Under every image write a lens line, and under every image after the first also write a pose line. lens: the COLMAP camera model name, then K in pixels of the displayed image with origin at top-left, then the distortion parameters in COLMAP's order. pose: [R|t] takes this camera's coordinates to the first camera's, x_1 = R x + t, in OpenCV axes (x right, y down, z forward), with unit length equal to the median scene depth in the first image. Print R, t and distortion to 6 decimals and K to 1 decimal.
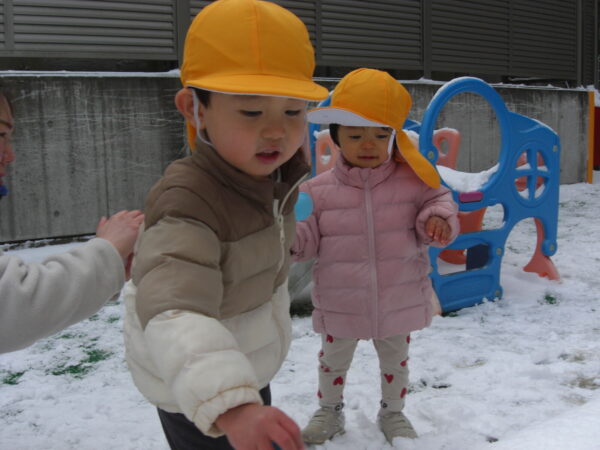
lens RADIAL K [[669.2, 0, 301.4], [0, 669.2, 225.6], [0, 0, 1]] dist [-0.116886, 0.000000]
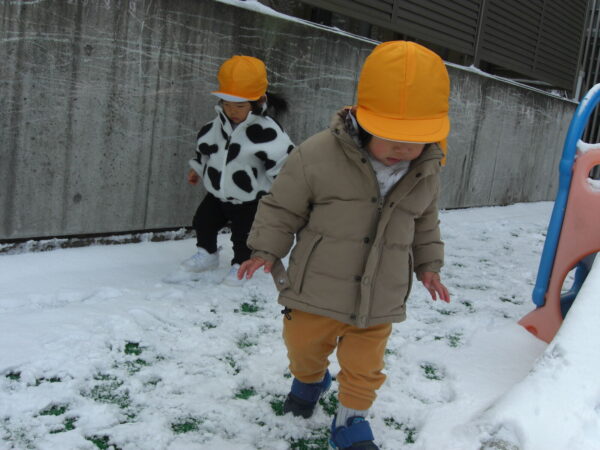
lens RADIAL K [[669.2, 0, 299.5], [0, 669.2, 225.0], [0, 0, 1]] dist [-0.116886, 0.000000]
pose [[0.950658, 0.097544, 0.294509, -0.346963], [-0.113566, 0.992813, 0.037756, -0.039057], [-0.288709, -0.069339, 0.954903, 0.345569]]
